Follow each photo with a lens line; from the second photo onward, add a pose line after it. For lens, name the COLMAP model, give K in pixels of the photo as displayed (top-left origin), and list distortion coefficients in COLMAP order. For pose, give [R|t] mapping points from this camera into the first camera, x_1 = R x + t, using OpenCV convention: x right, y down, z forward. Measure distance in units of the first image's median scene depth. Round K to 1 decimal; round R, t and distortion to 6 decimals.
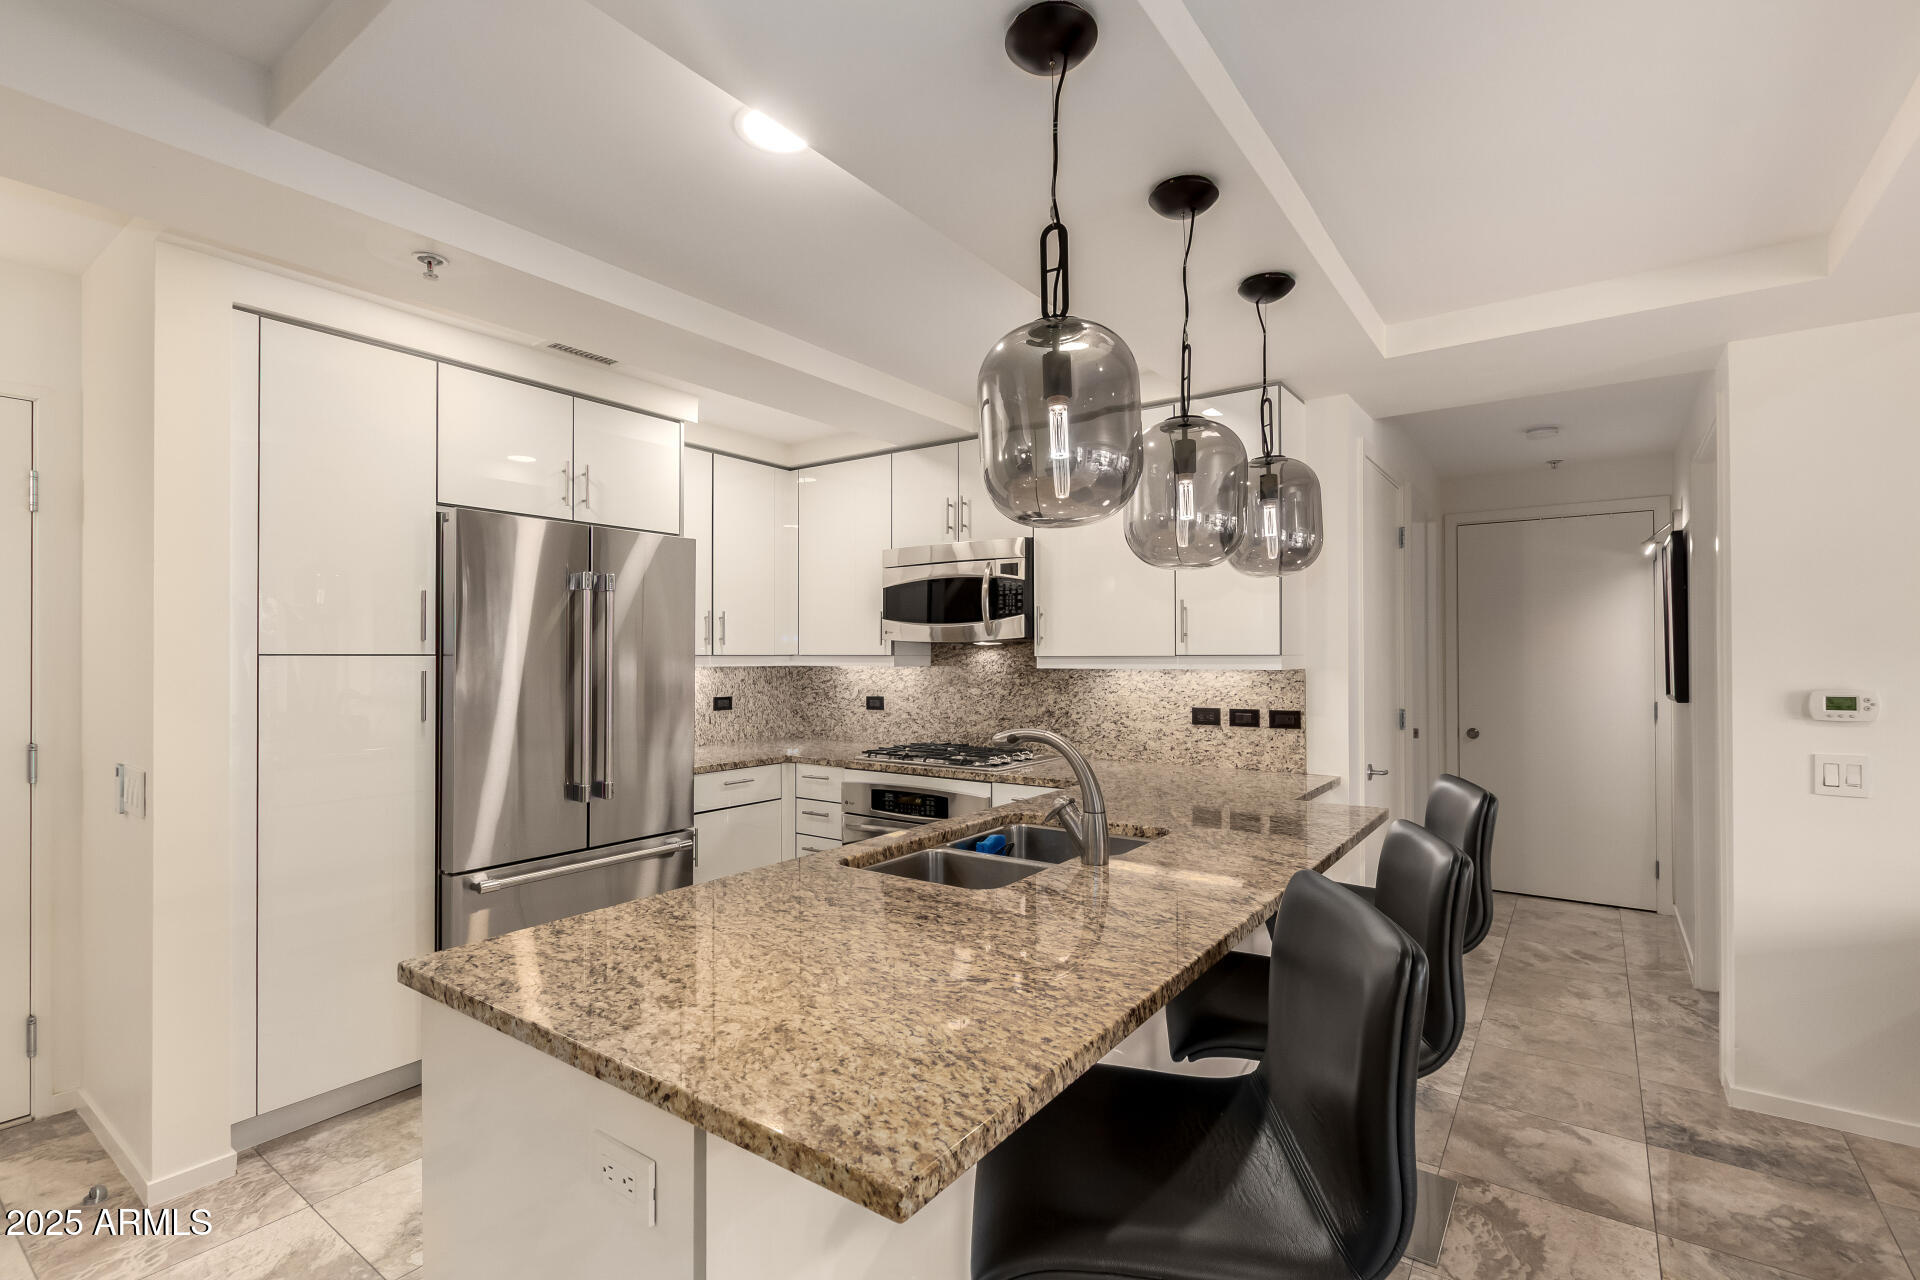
lens RADIAL K [[899.1, 0, 956.5], [0, 899.1, 646.5], [0, 0, 1]] dist [0.001131, -0.000995]
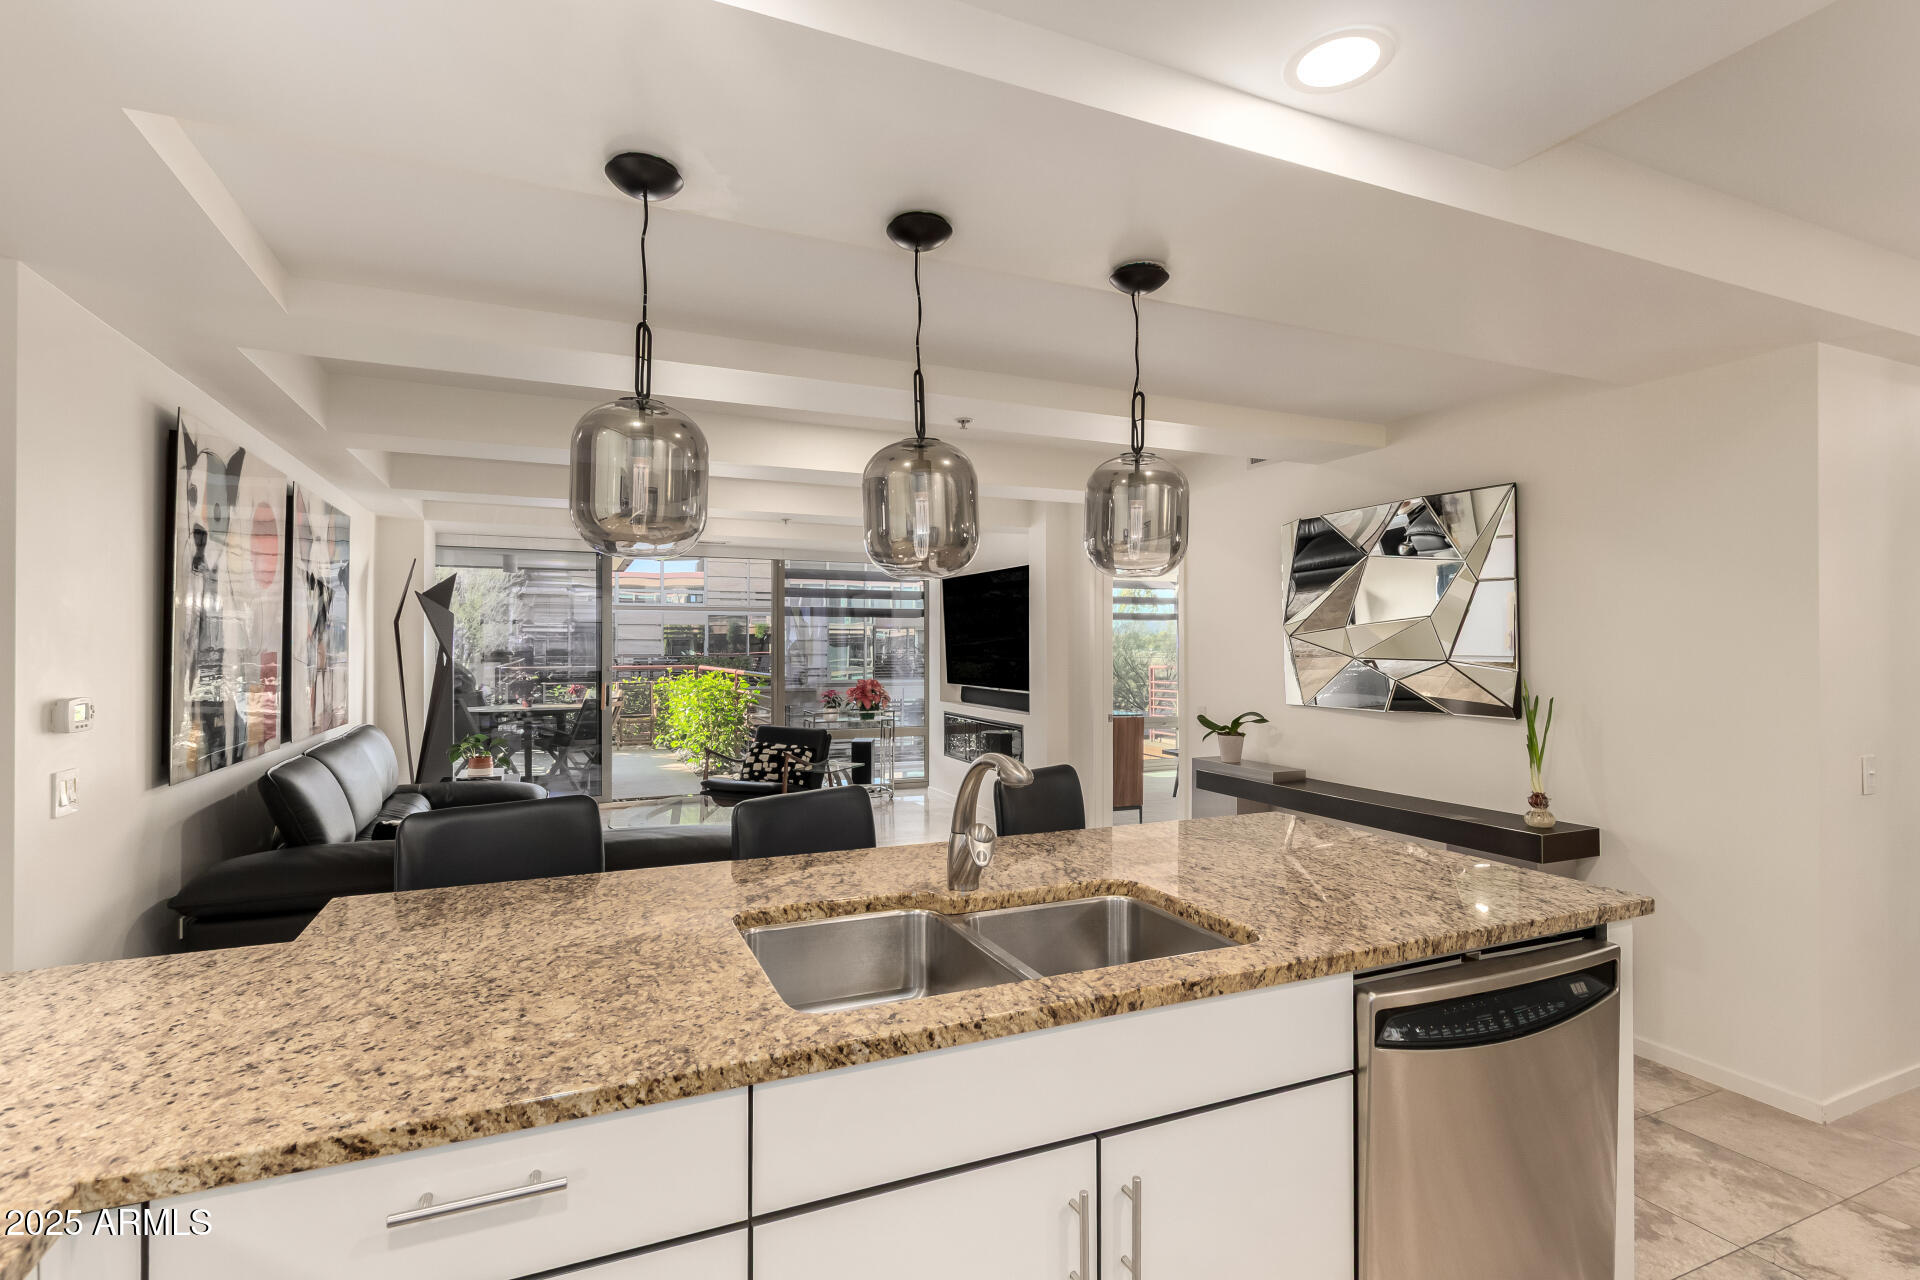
lens RADIAL K [[899.1, 0, 956.5], [0, 899.1, 646.5], [0, 0, 1]] dist [0.001131, -0.000995]
pose [[-0.859938, 0.003729, 0.510384, -0.165272], [-0.003806, 0.999899, -0.013718, 0.008499], [-0.510384, -0.013739, -0.859837, 0.994206]]
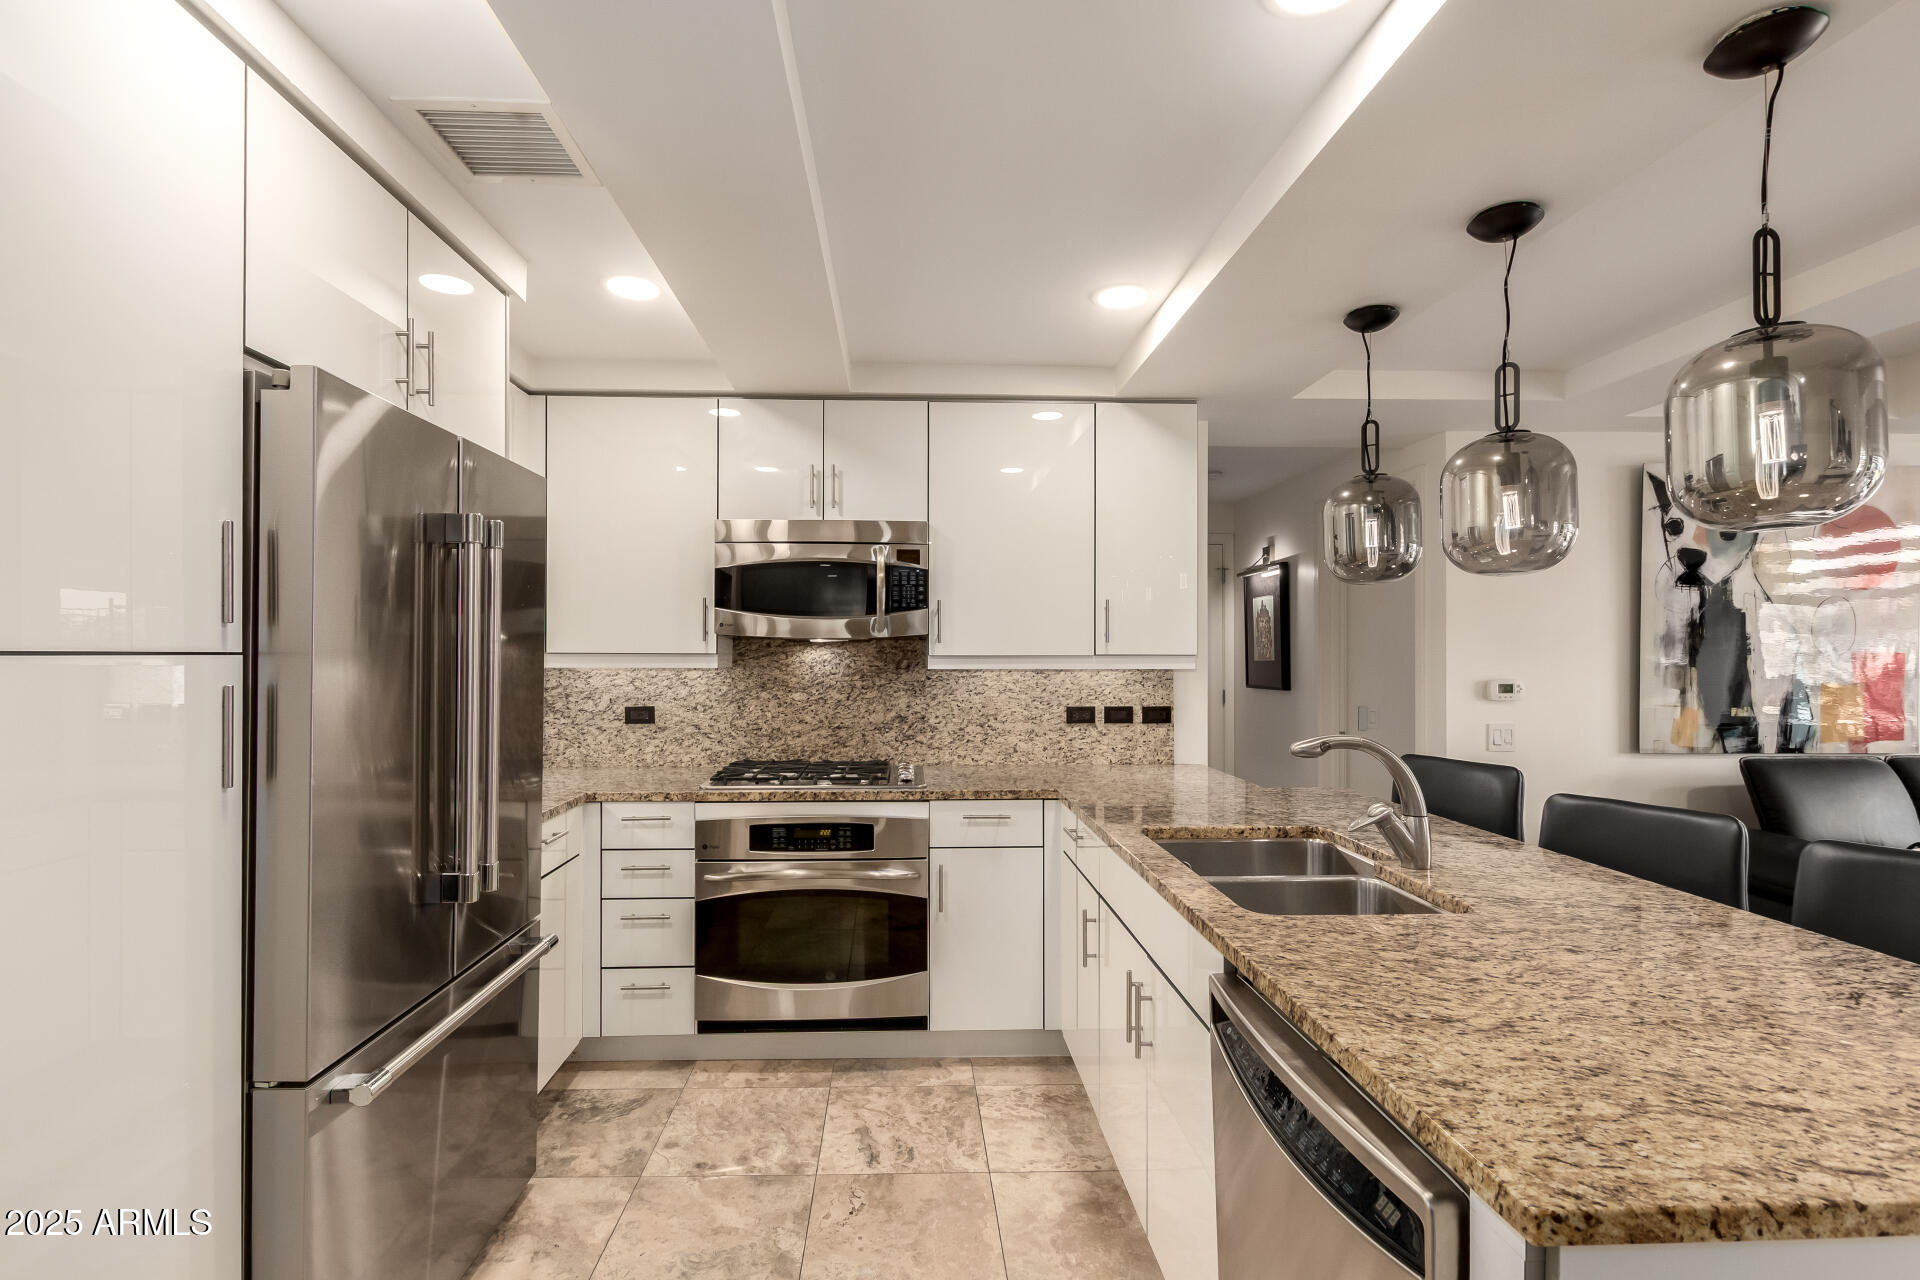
lens RADIAL K [[899.1, 0, 956.5], [0, 899.1, 646.5], [0, 0, 1]] dist [0.001131, -0.000995]
pose [[0.785138, 0.006794, 0.619284, -0.480377], [-0.008896, 0.999960, 0.000308, 0.001426], [-0.619257, -0.005750, 0.785167, 0.302639]]
